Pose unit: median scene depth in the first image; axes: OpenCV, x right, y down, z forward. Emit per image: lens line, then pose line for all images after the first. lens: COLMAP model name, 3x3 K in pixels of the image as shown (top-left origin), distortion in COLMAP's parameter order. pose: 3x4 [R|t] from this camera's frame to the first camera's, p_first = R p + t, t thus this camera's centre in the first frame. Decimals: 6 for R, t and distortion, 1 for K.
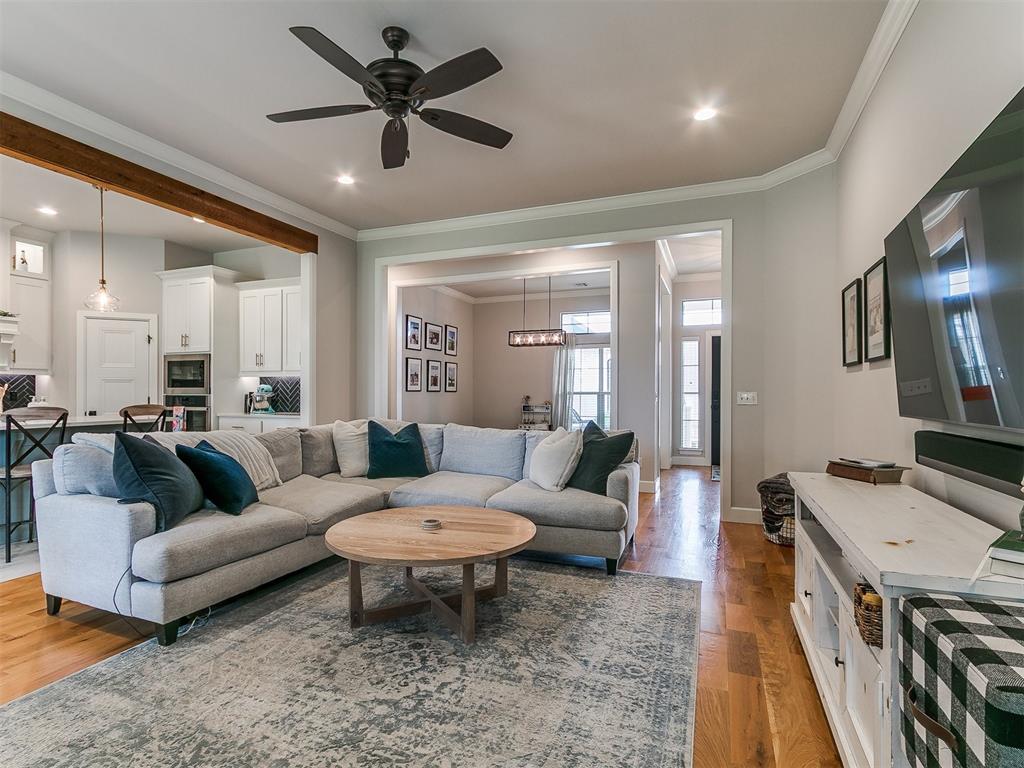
lens RADIAL K [[530.4, 0, 506.8], [0, 530.4, 392.1], [0, 0, 1]] dist [0.006369, -0.003414]
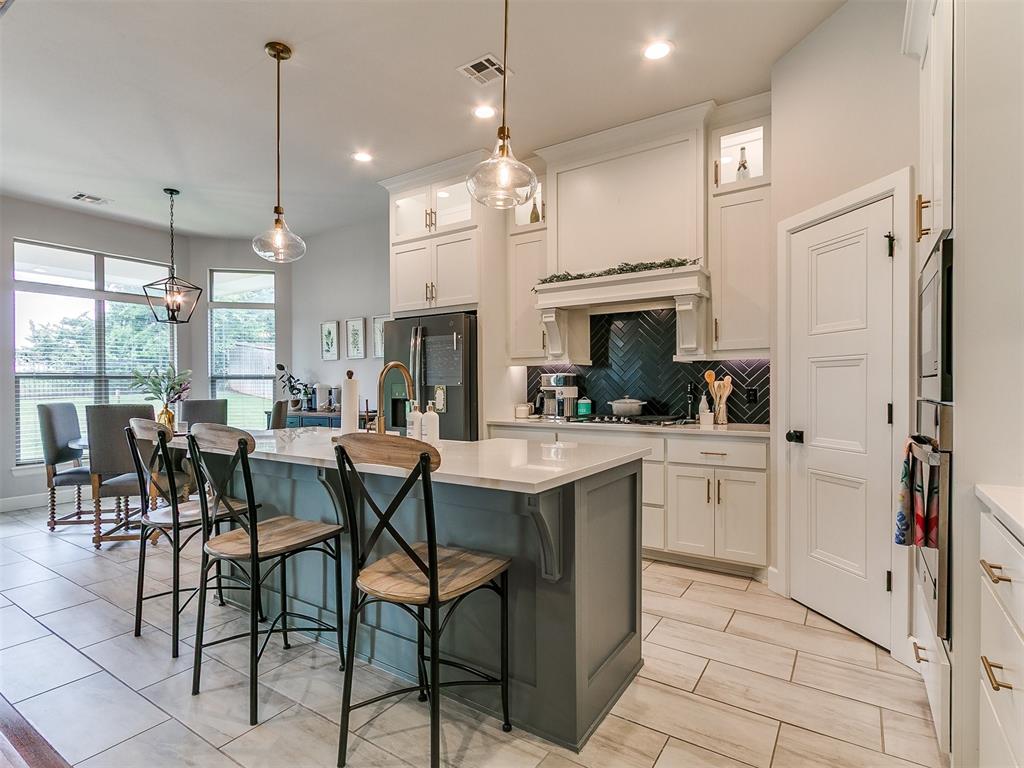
lens RADIAL K [[530.4, 0, 511.6], [0, 530.4, 396.9], [0, 0, 1]] dist [0.006369, -0.003414]
pose [[-0.205532, 0.018985, -0.978466, -0.273303], [0.004493, 0.999820, 0.018455, -0.003822], [0.978640, -0.000603, -0.205580, 0.850594]]
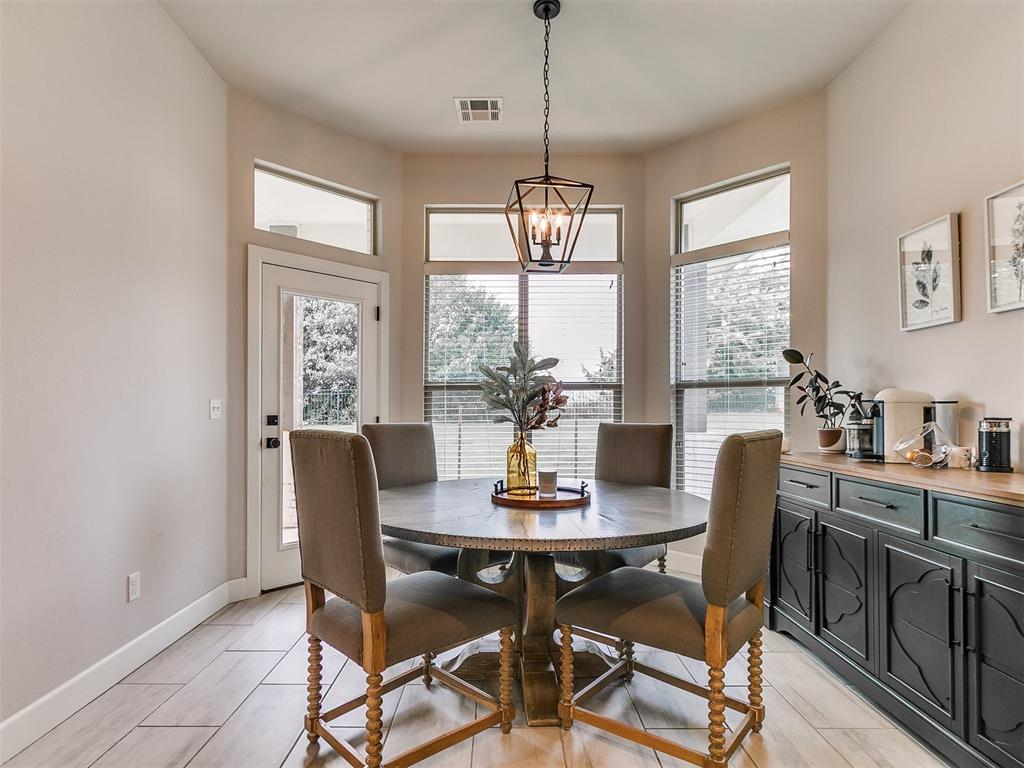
lens RADIAL K [[530.4, 0, 495.8], [0, 530.4, 403.5], [0, 0, 1]] dist [0.006369, -0.003414]
pose [[-0.935616, -0.004692, -0.352987, -0.777135], [-0.001396, 0.999953, -0.009590, 0.001671], [0.353016, -0.008480, -0.935579, 0.545631]]
